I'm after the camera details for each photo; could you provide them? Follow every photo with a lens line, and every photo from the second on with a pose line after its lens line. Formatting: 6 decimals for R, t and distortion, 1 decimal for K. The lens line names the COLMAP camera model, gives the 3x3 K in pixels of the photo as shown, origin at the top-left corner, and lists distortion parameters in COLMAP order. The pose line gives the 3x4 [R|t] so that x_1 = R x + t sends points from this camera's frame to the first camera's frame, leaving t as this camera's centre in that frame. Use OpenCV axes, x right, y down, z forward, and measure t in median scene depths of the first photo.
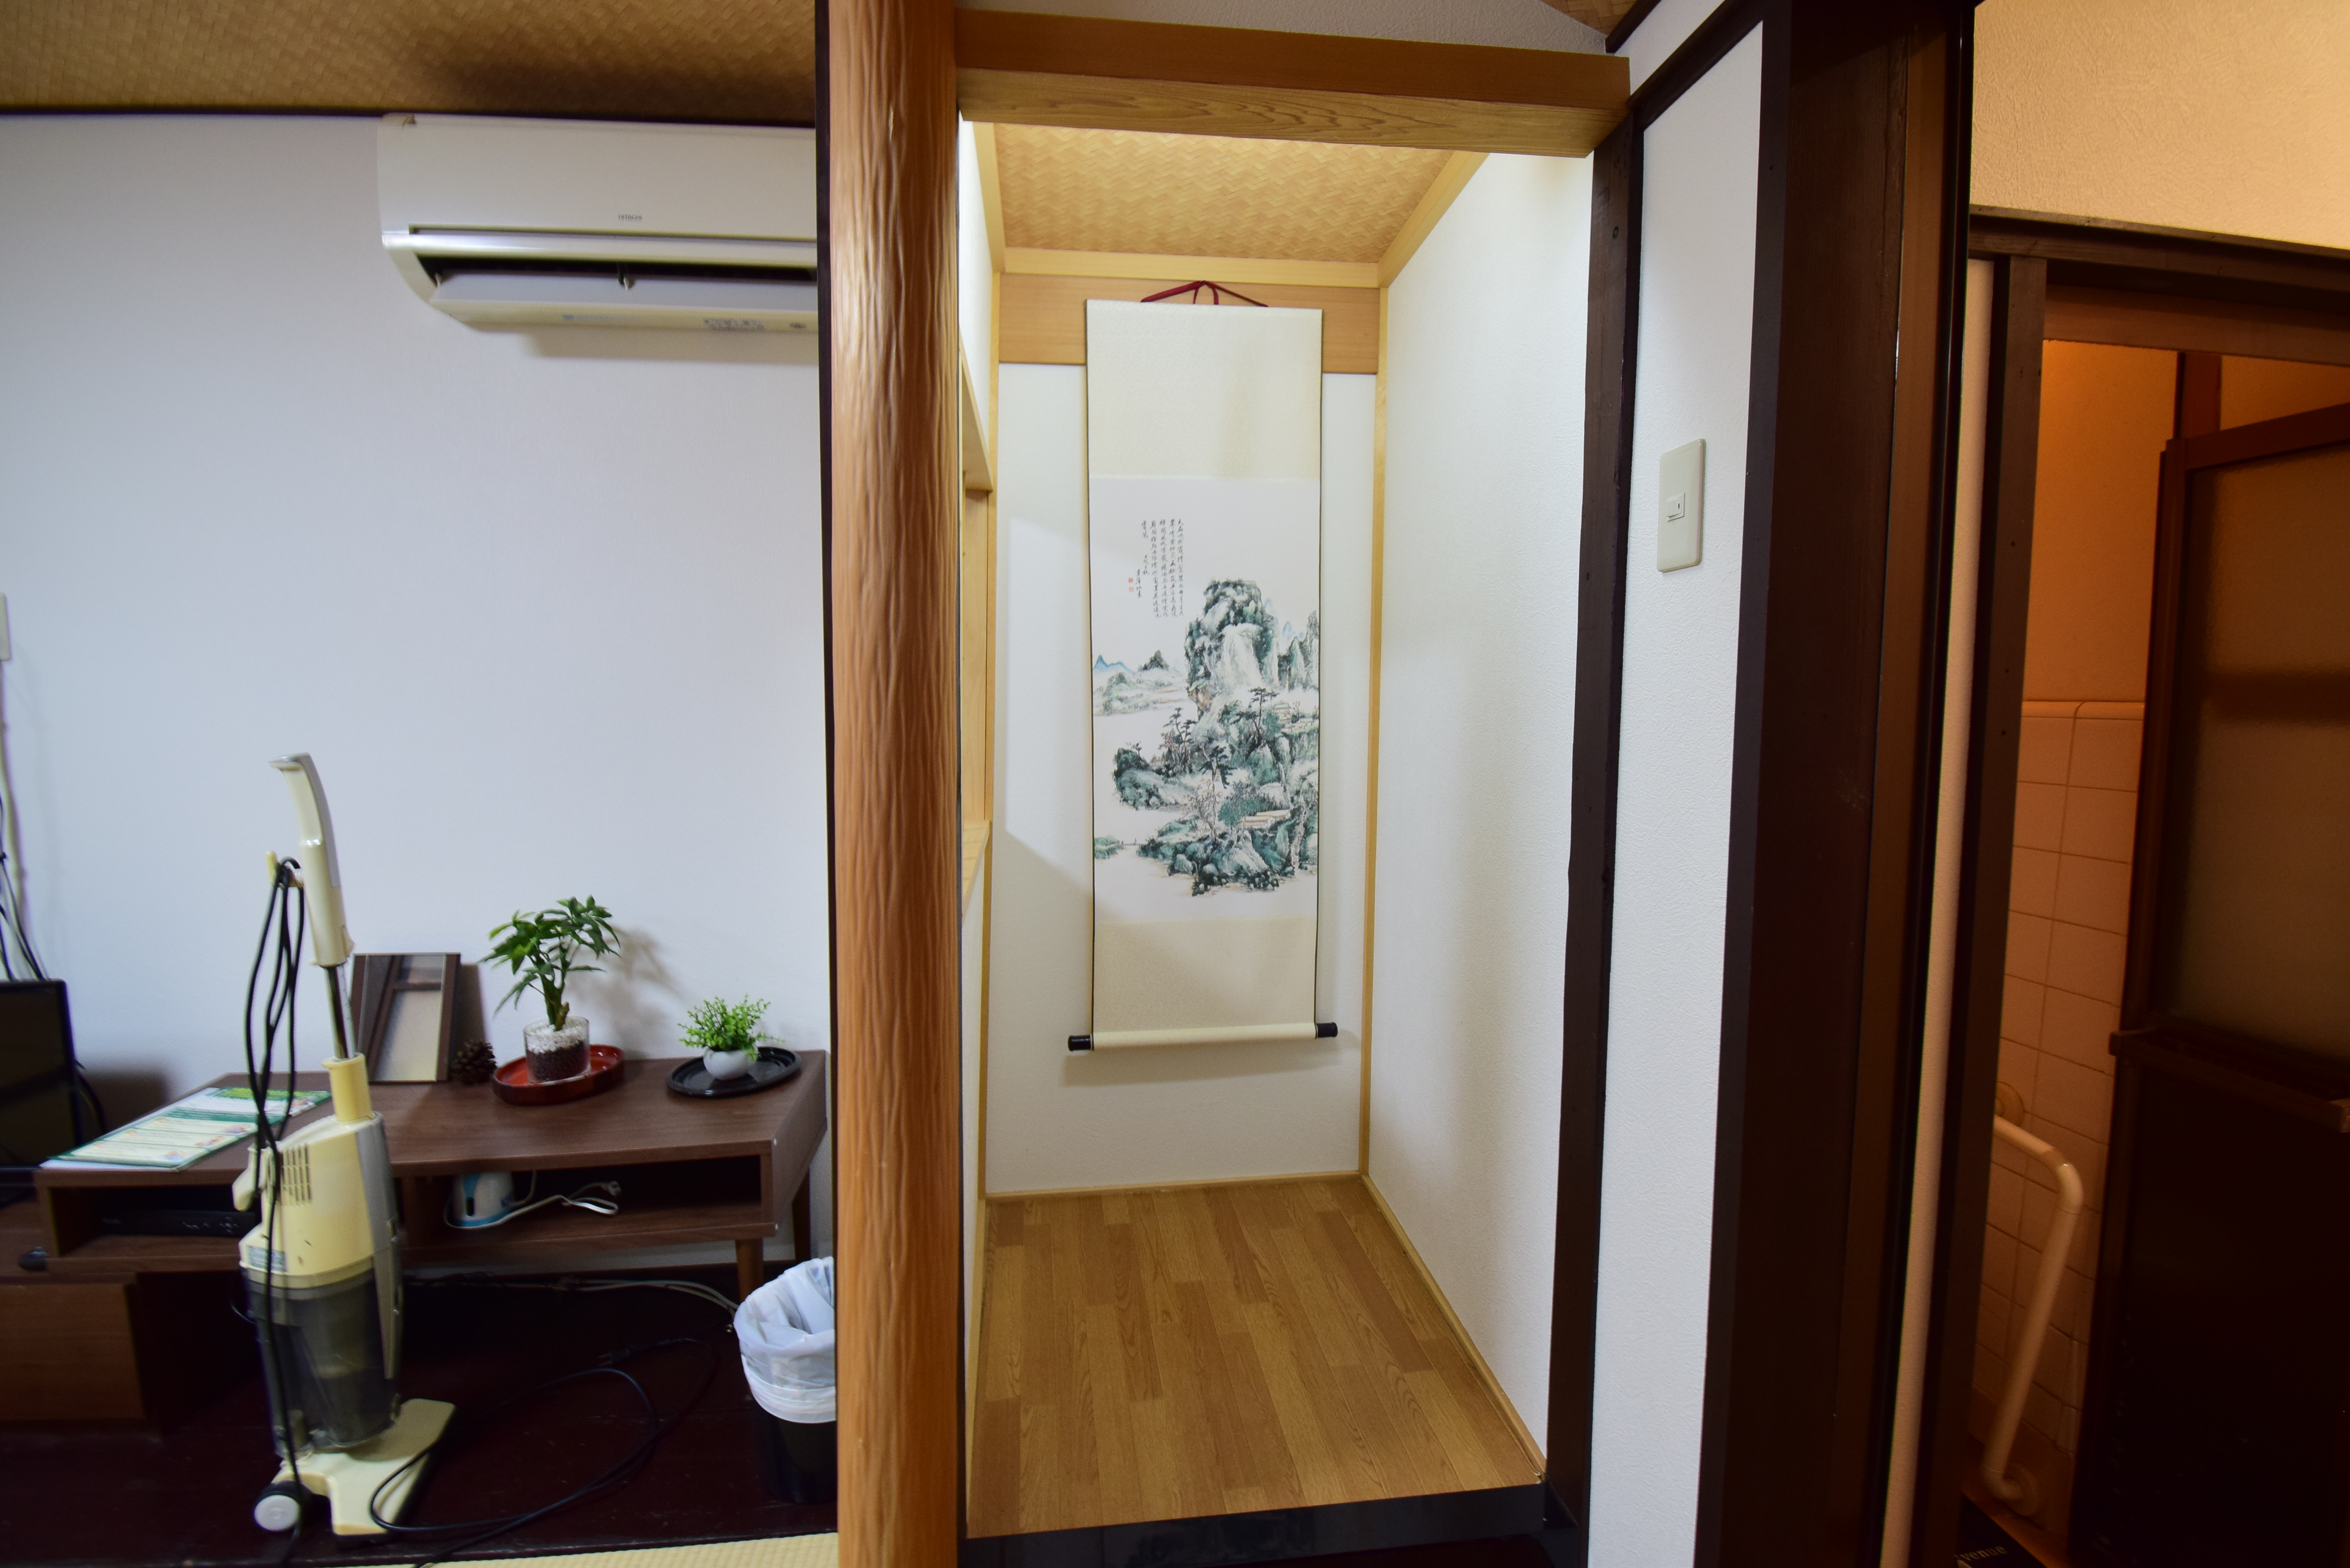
lens RADIAL K [[1043.1, 0, 1165.7], [0, 1043.1, 780.7], [0, 0, 1]] dist [0.002926, -0.015859]
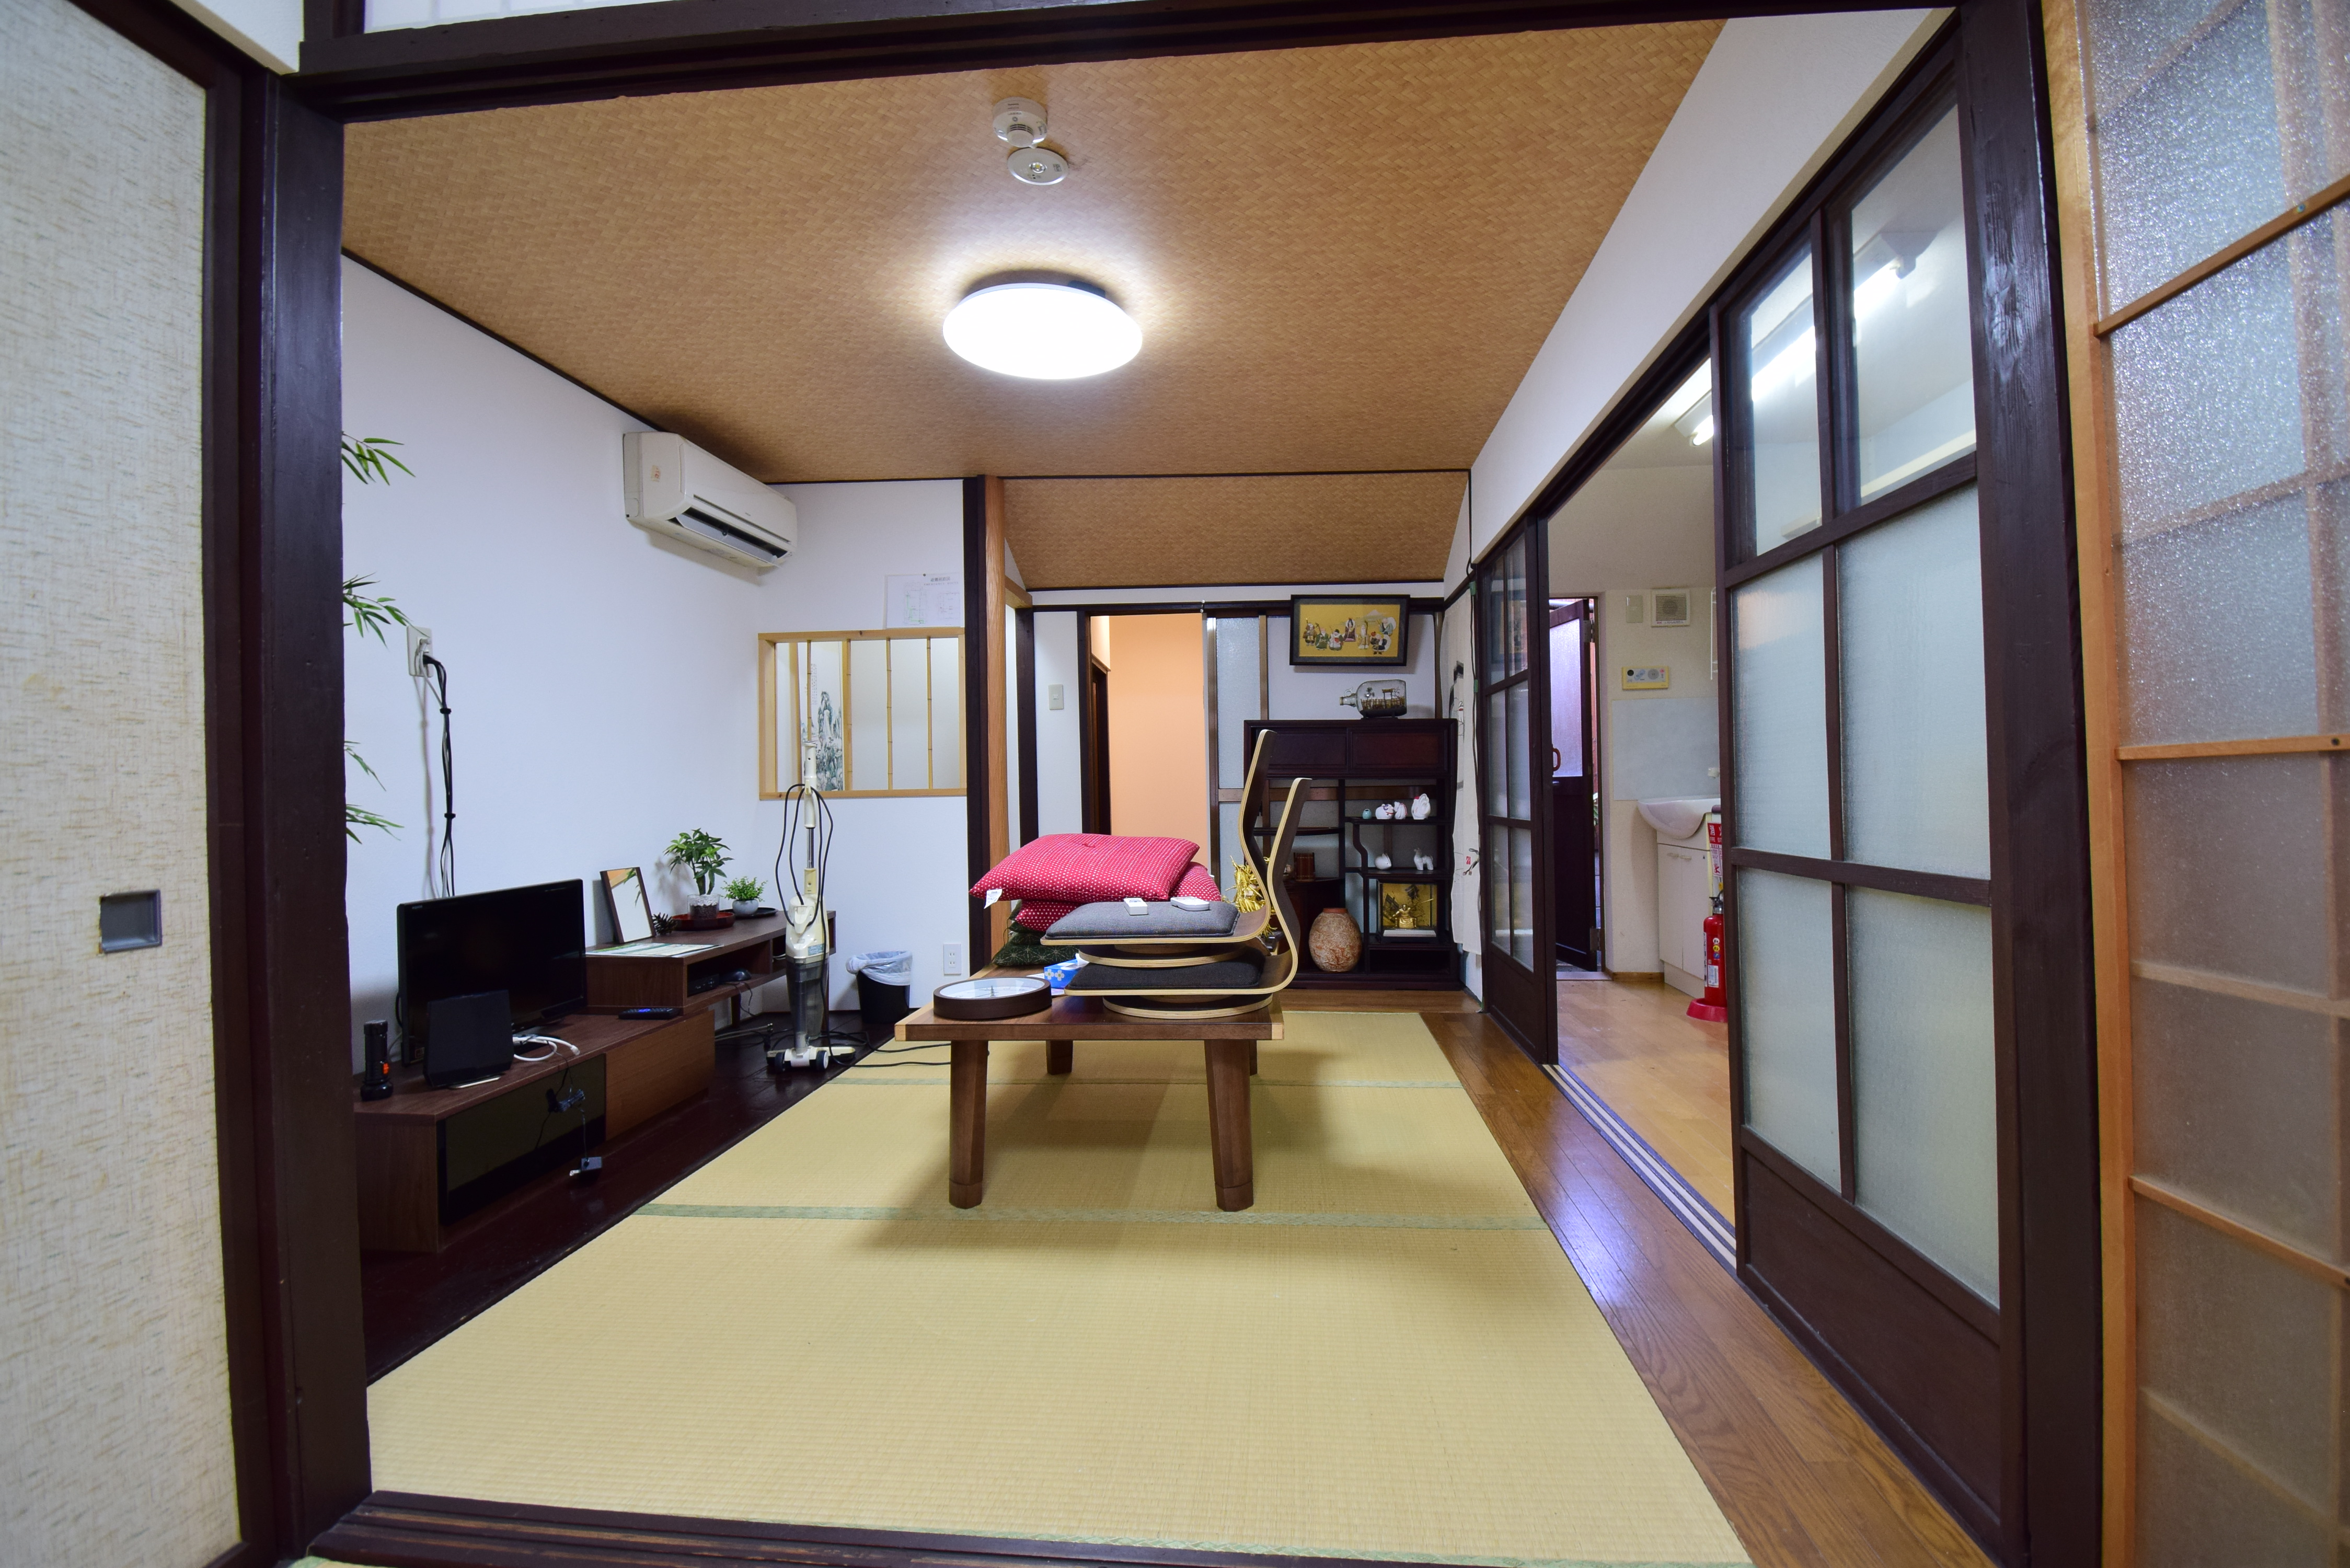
lens RADIAL K [[1043.1, 0, 1189.6], [0, 1043.1, 789.5], [0, 0, 1]] dist [0.002926, -0.015859]
pose [[0.193235, -0.009458, 0.981107, -2.106629], [0.106659, 0.994230, -0.011423, 0.145288], [-0.975338, 0.106851, 0.193128, -0.247978]]
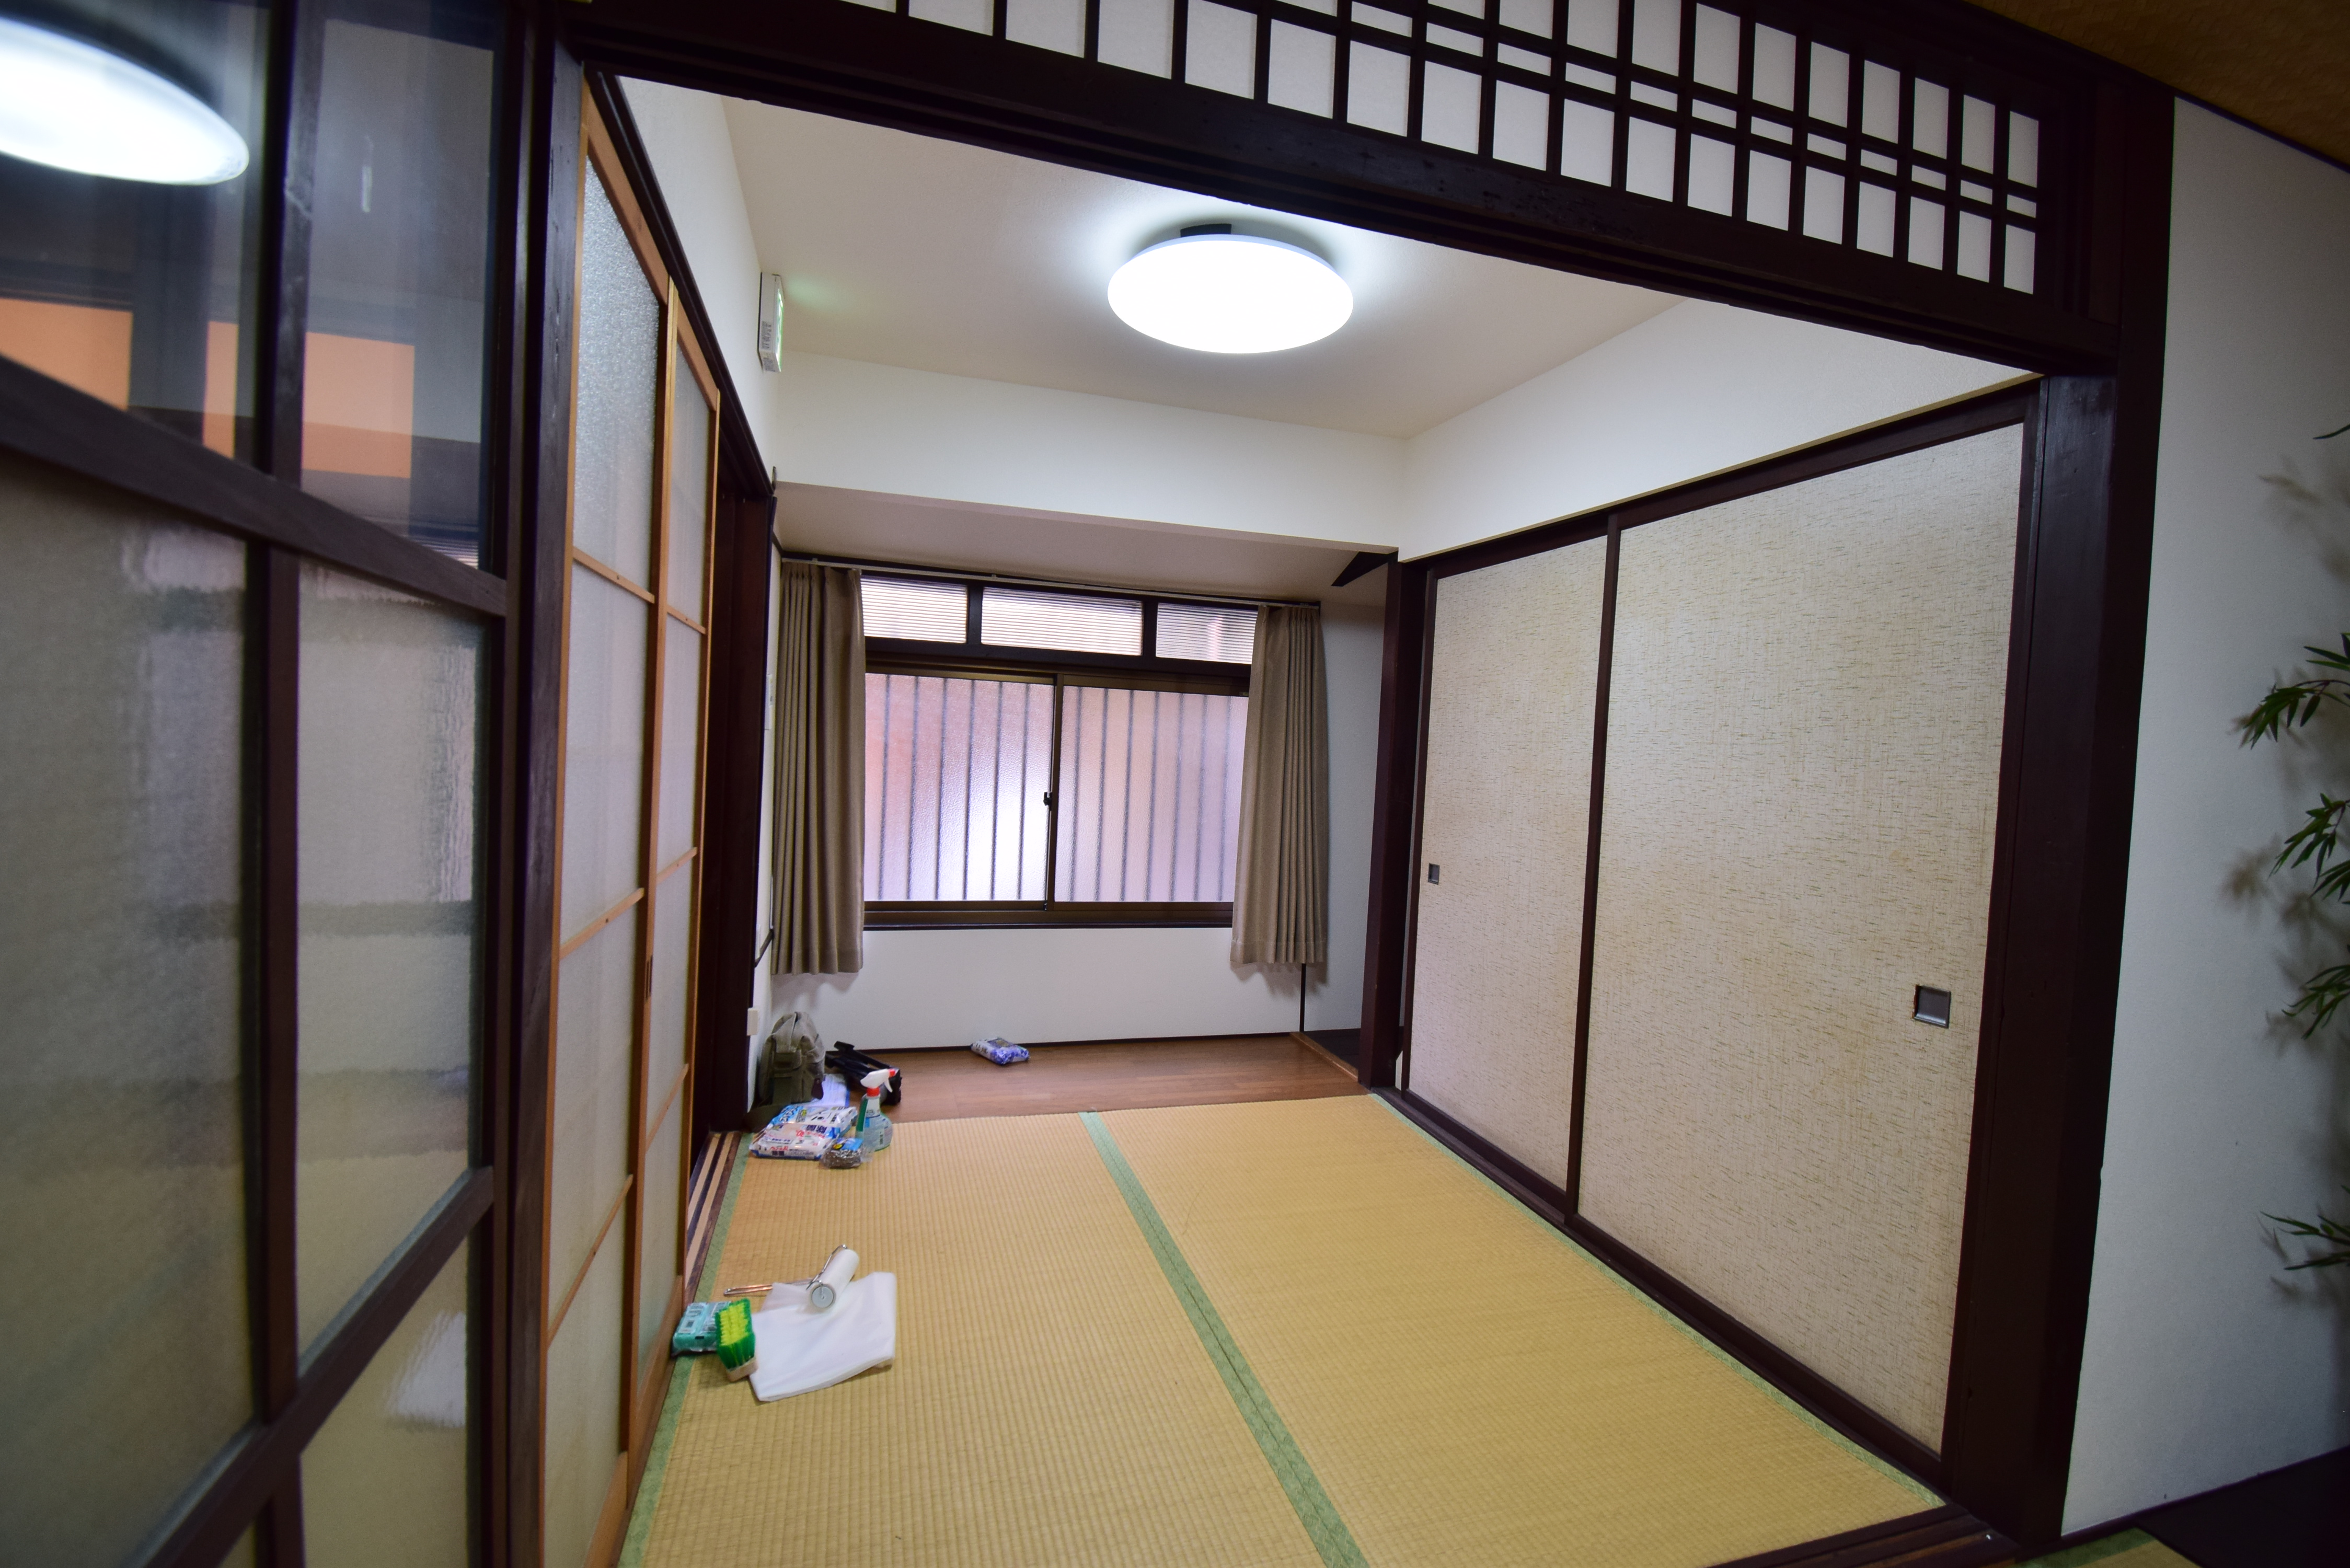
lens RADIAL K [[1043.1, 0, 1189.4], [0, 1043.1, 792.7], [0, 0, 1]] dist [0.002926, -0.015859]
pose [[0.194598, 0.038996, -0.980108, -0.991421], [-0.128817, 0.991571, 0.013876, 0.042733], [0.972388, 0.123554, 0.197981, -0.384400]]
